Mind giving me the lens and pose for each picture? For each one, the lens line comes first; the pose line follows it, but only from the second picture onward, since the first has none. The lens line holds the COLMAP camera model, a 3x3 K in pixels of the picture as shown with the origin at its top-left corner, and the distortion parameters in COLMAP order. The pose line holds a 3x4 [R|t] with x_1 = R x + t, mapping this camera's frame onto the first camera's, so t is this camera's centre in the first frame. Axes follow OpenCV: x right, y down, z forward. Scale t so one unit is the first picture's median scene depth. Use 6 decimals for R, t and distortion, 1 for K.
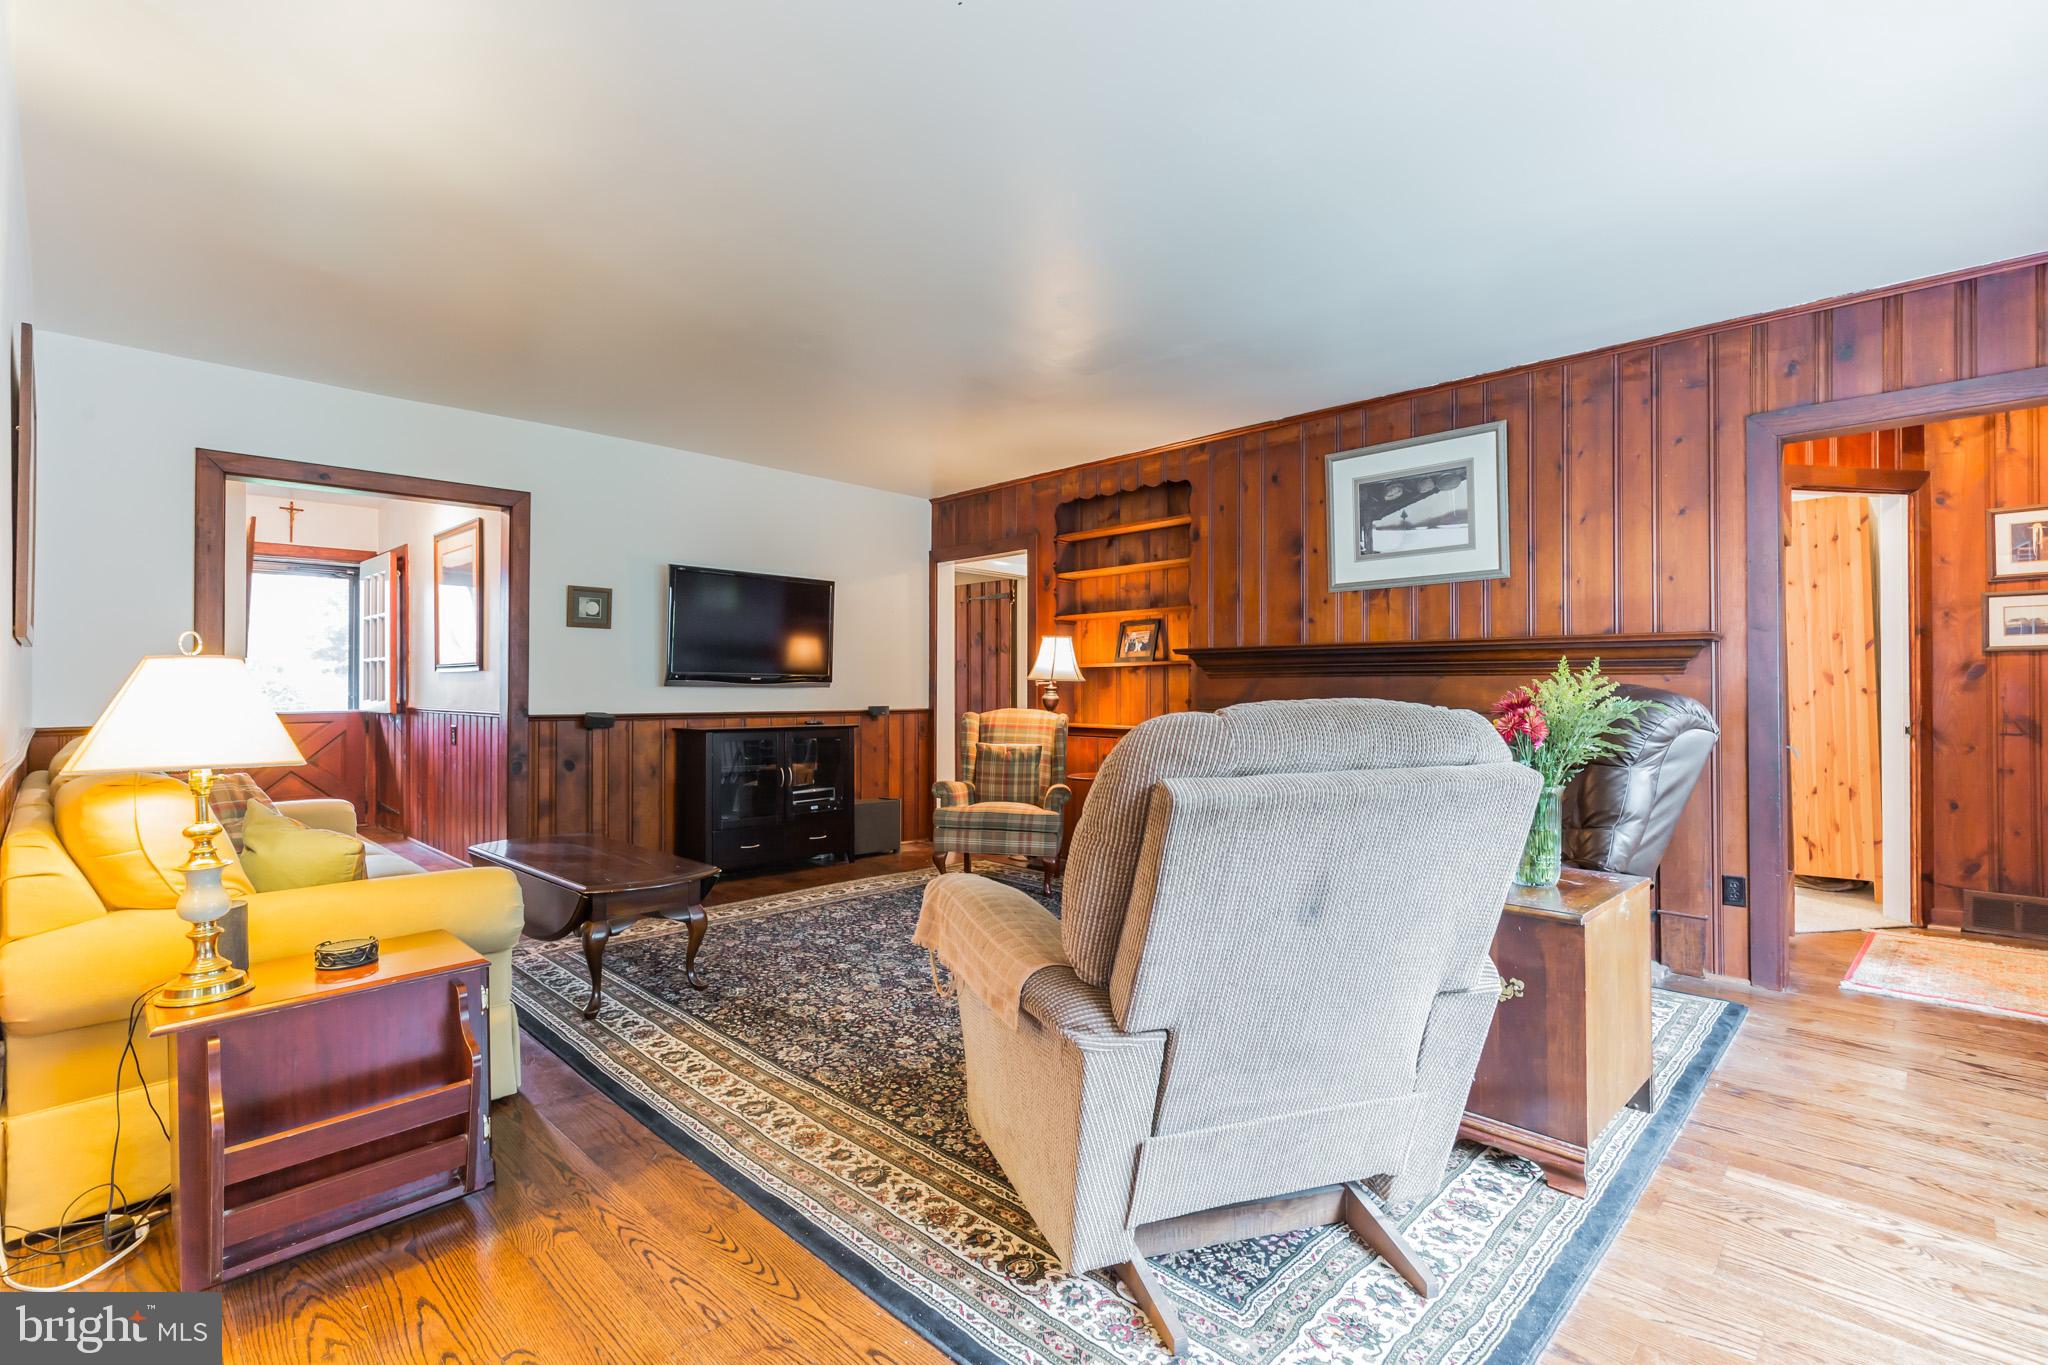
lens RADIAL K [[879.7, 0, 1028.7], [0, 879.7, 674.3], [0, 0, 1]] dist [0.002919, -0.000036]
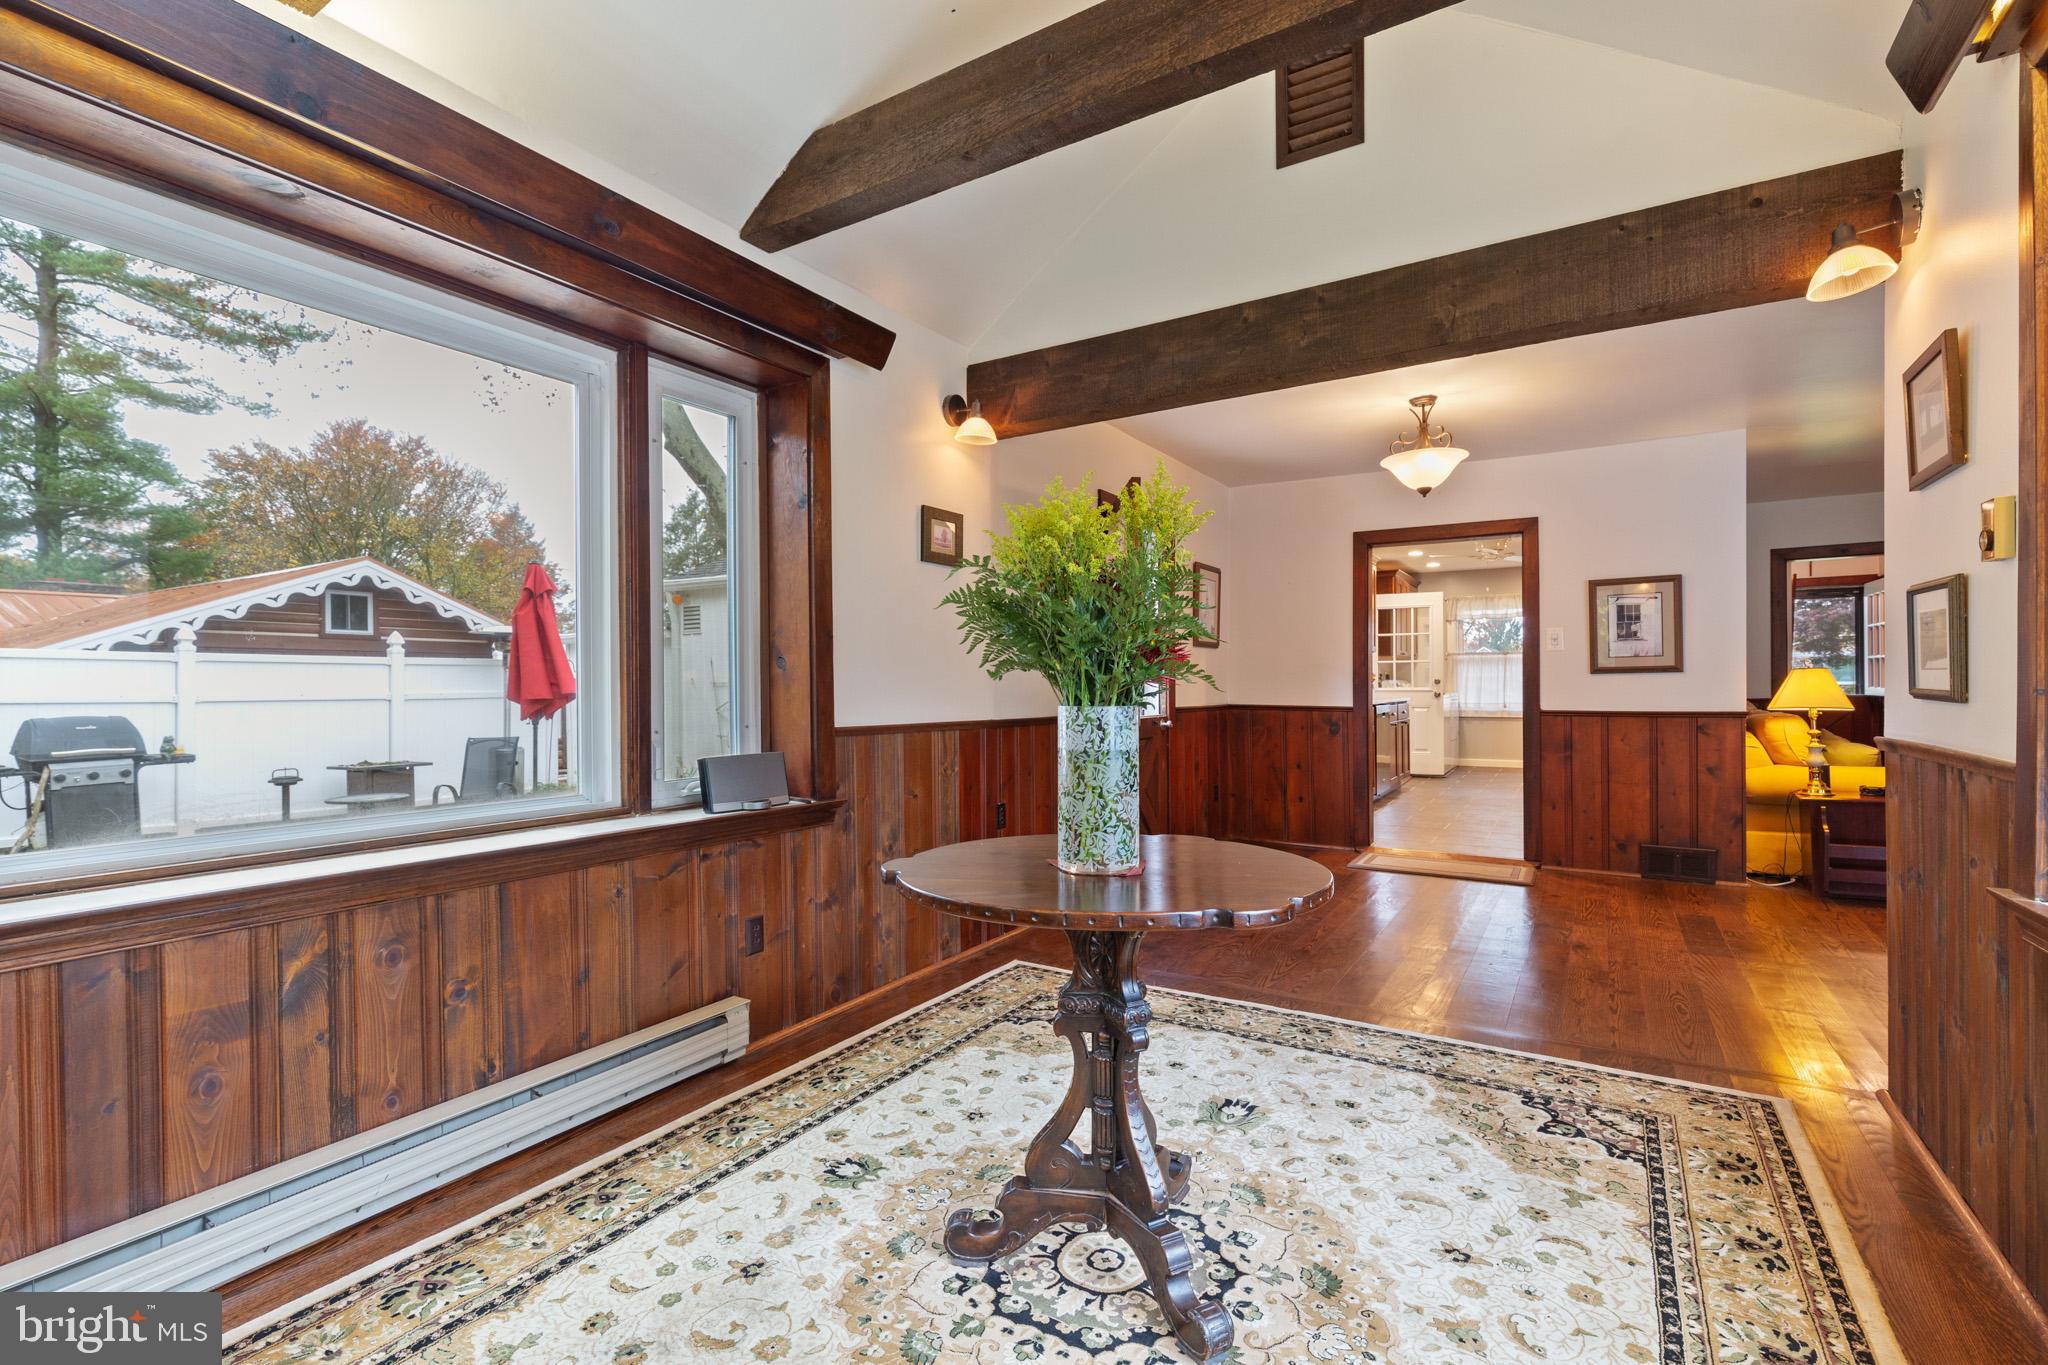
lens RADIAL K [[931.1, 0, 1024.0], [0, 931.1, 682.5], [0, 0, 1]] dist [0.001599, 0.000081]
pose [[0.192929, 0.003706, -0.981206, 0.652949], [0.019881, 0.999773, 0.007686, -0.023263], [0.981011, -0.020990, 0.192811, -0.895790]]
